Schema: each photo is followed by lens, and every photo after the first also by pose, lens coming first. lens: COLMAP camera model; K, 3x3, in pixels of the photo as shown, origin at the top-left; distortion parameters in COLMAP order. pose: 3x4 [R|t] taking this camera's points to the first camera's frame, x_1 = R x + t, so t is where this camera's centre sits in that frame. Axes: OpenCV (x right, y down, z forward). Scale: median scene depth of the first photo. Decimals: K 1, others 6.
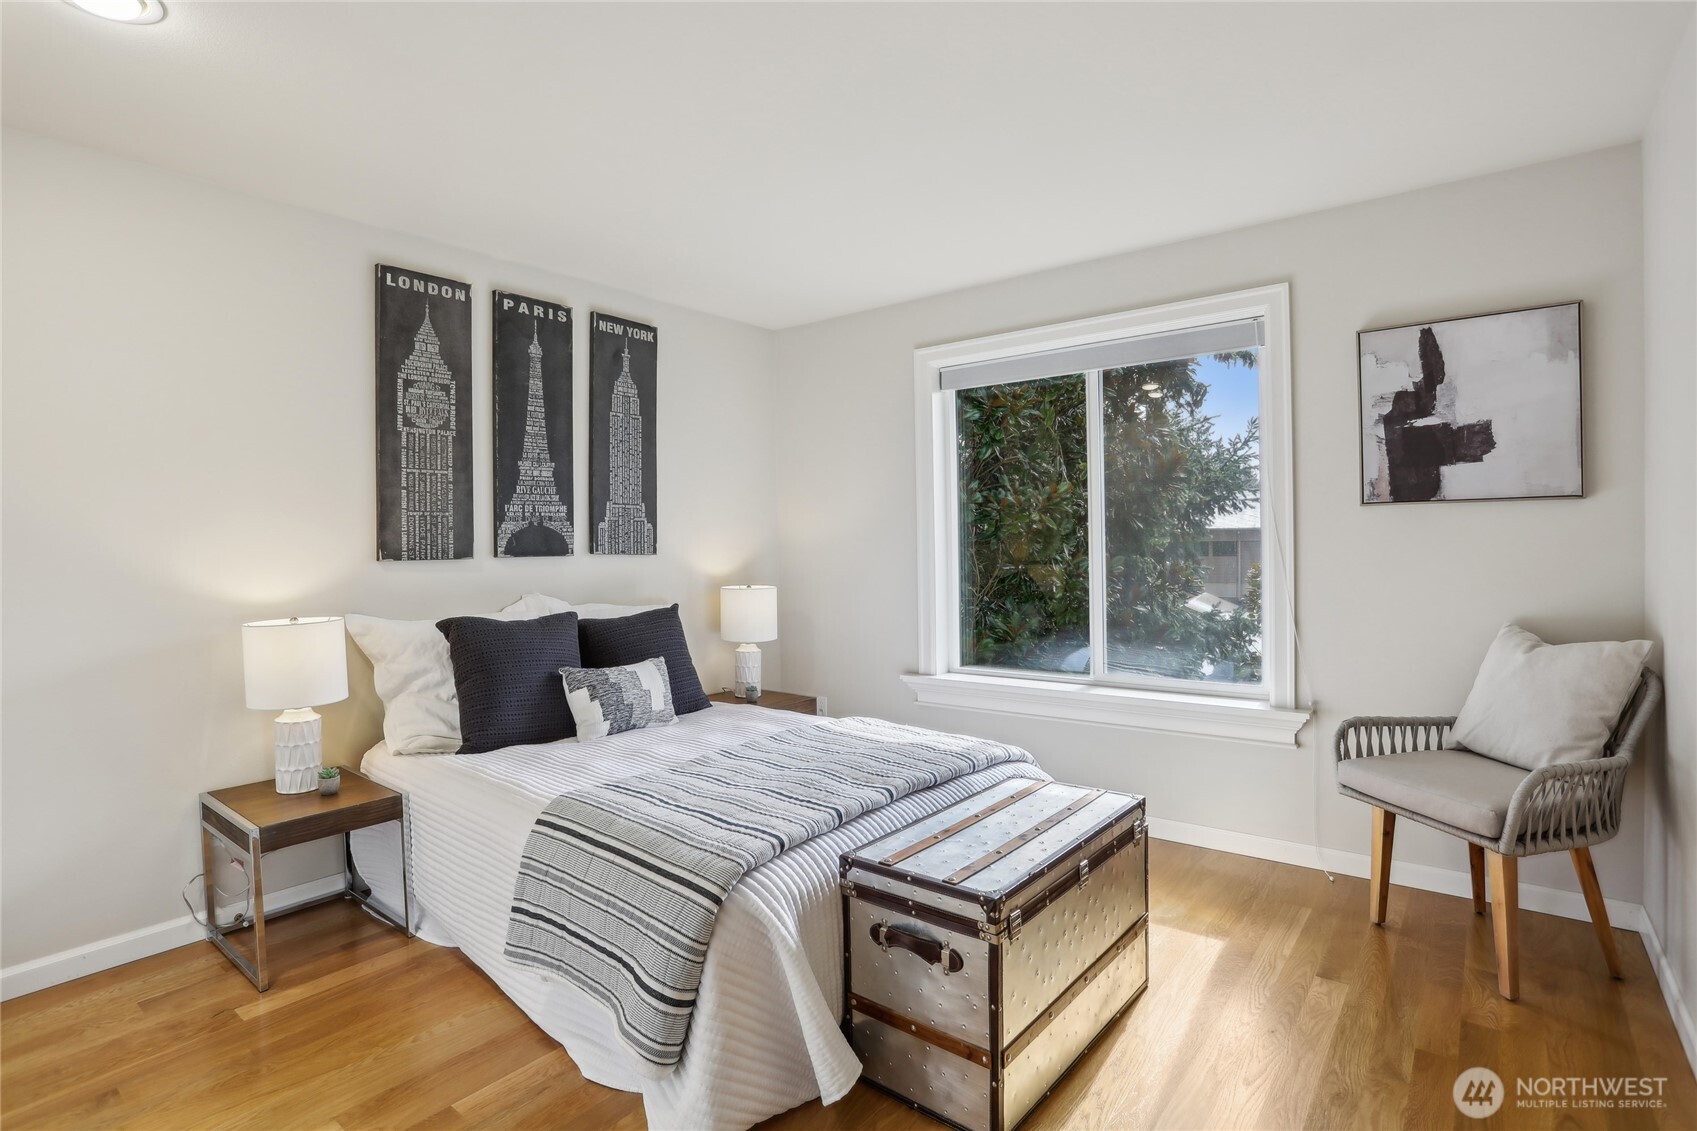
lens RADIAL K [[831.2, 0, 841.0], [0, 831.2, 559.5], [0, 0, 1]] dist [-0.073935, 0.033965]
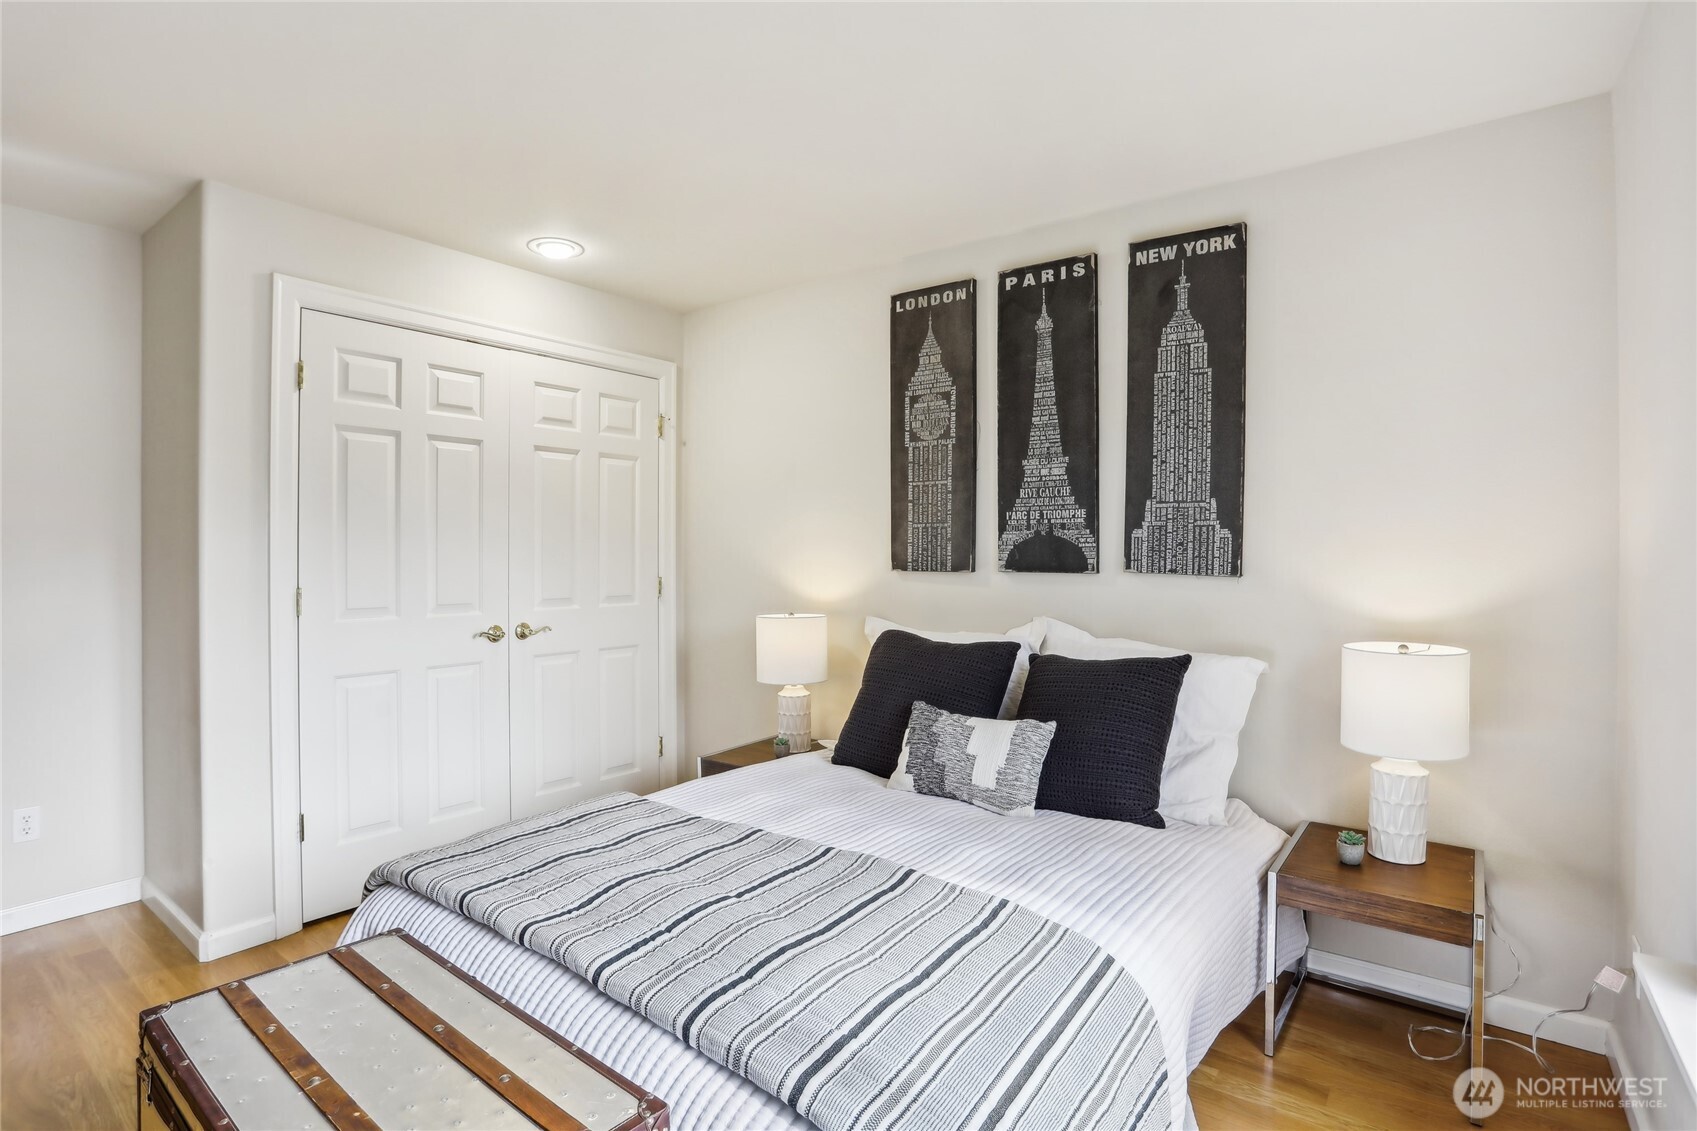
lens RADIAL K [[831.2, 0, 841.0], [0, 831.2, 559.5], [0, 0, 1]] dist [-0.073935, 0.033965]
pose [[0.035505, 0.017064, -0.999224, 0.463346], [-0.027022, 0.999505, 0.016109, -0.025106], [0.999004, 0.026429, 0.035948, 0.780696]]
